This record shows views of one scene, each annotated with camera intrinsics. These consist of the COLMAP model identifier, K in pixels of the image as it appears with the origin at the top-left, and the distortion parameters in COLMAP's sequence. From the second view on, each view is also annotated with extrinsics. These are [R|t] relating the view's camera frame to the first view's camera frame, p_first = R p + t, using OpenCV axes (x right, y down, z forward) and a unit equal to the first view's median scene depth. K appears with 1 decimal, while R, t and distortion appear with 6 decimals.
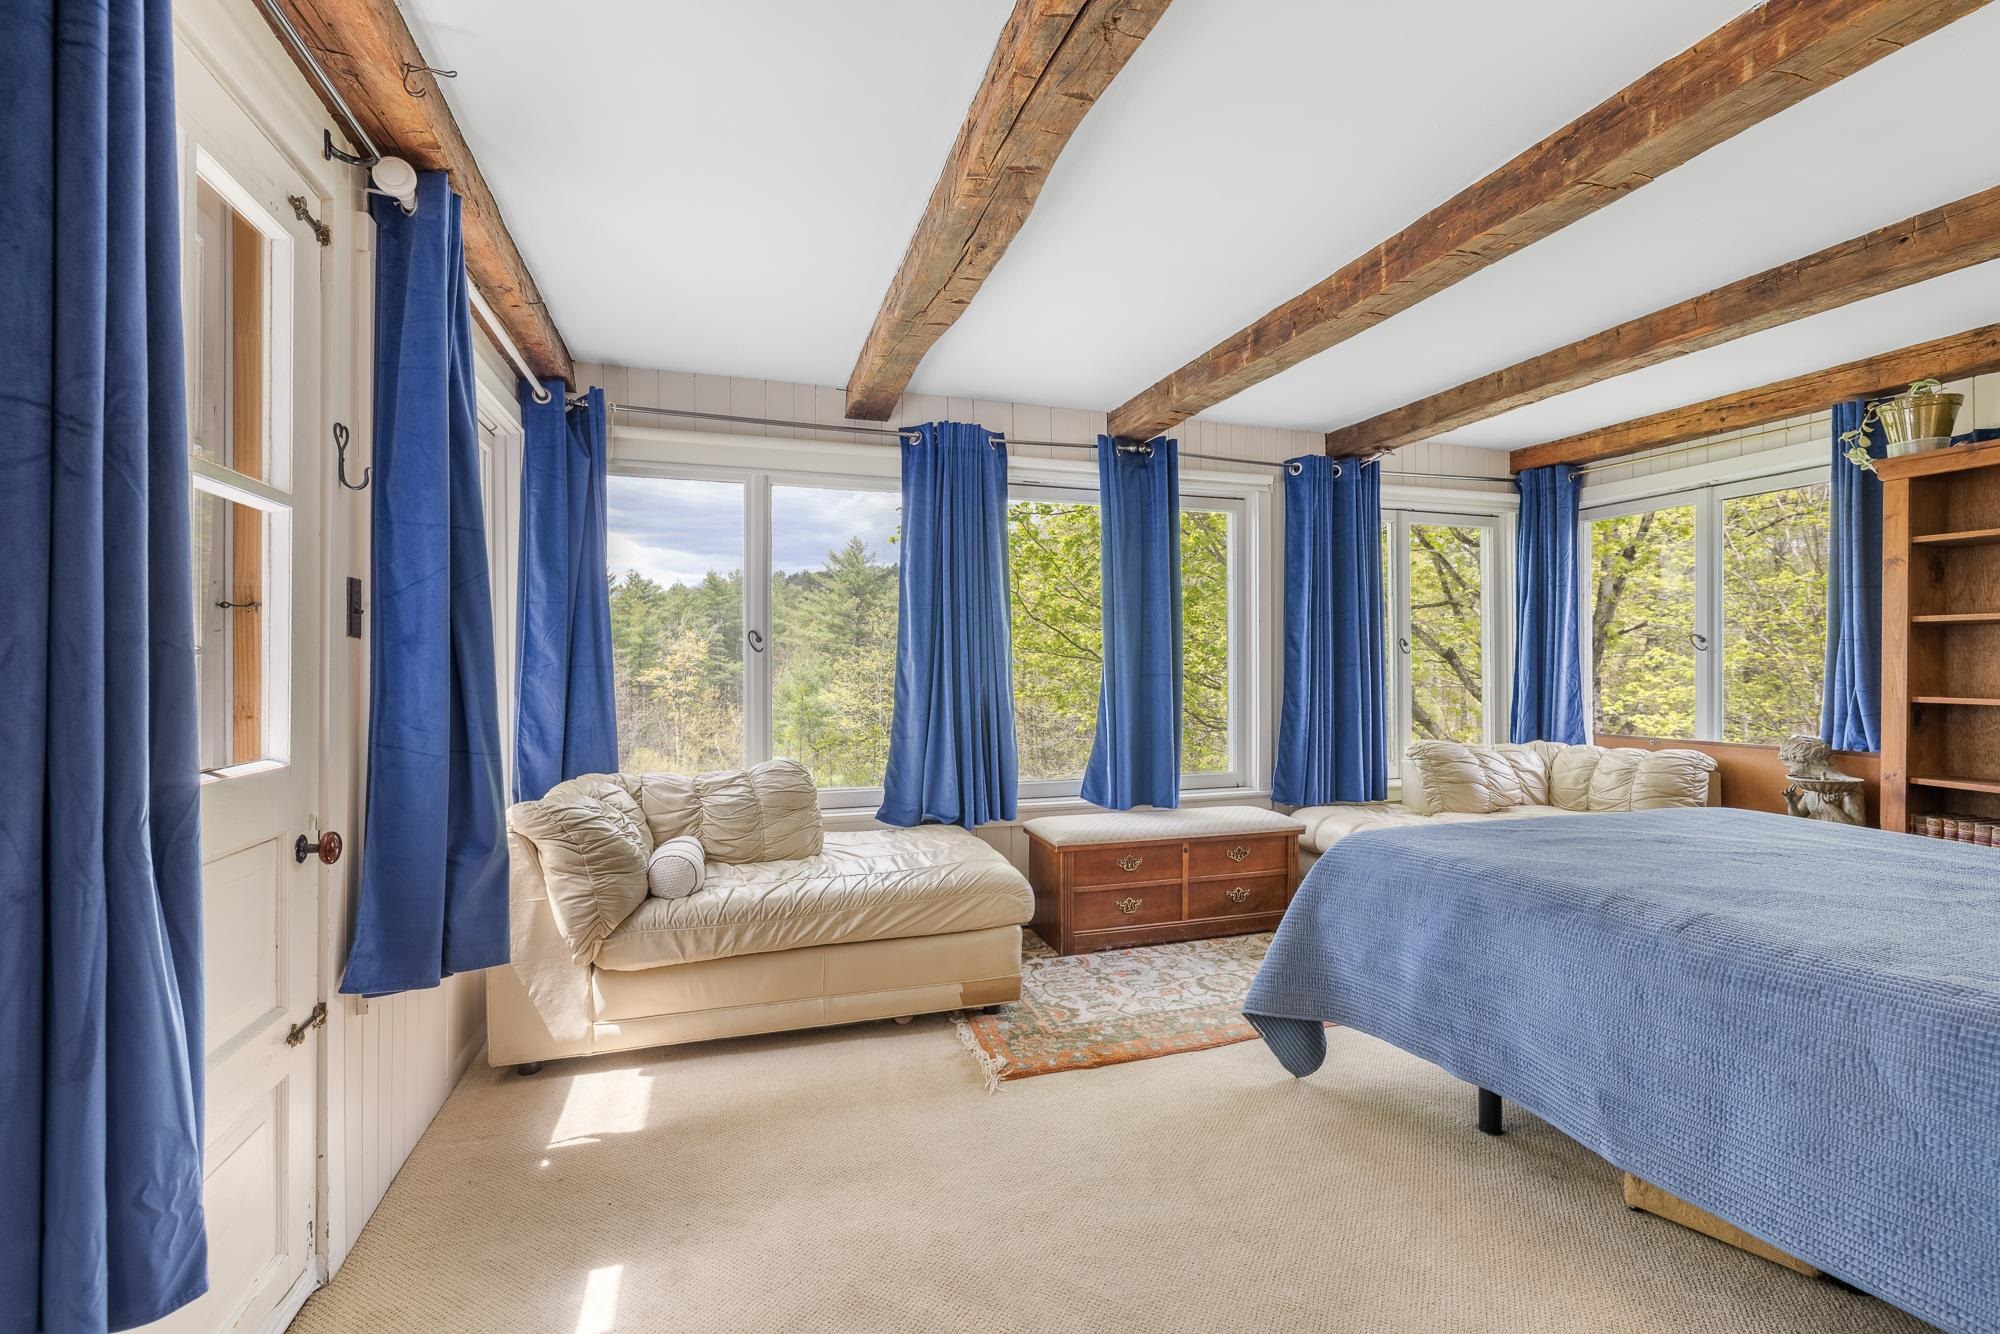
lens RADIAL K [[843.7, 0, 999.1], [0, 843.7, 637.5], [0, 0, 1]] dist [-0.000791, -0.000202]
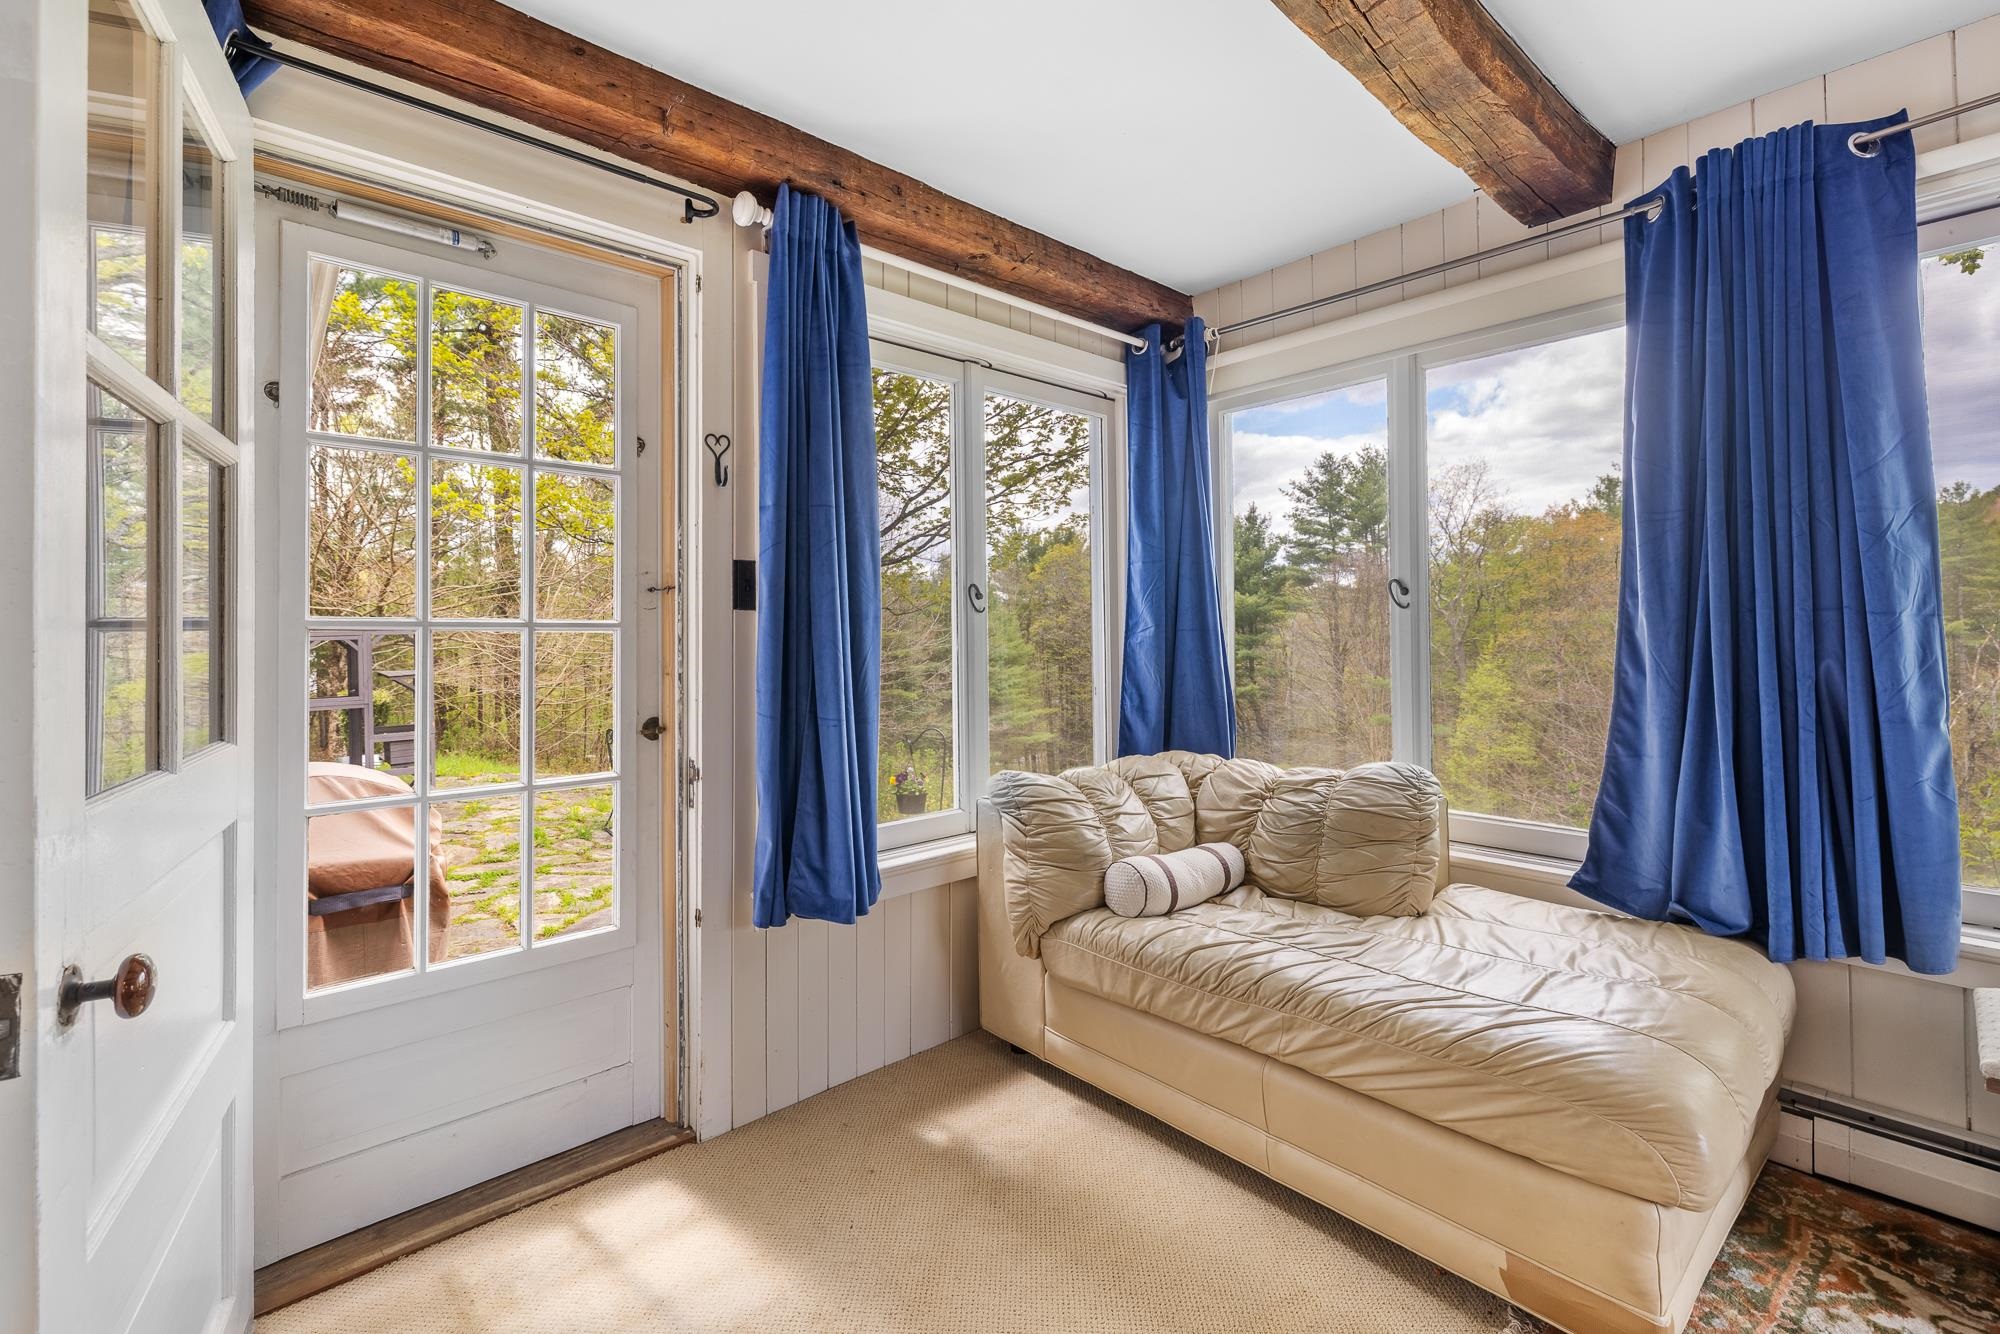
lens RADIAL K [[857.6, 0, 1004.2], [0, 857.6, 609.7], [0, 0, 1]] dist [-0.001451, -0.000498]
pose [[0.417282, -0.027392, -0.908364, 0.257577], [0.041798, 0.999066, -0.010926, 0.013360], [0.907815, -0.033409, 0.418037, 0.436112]]
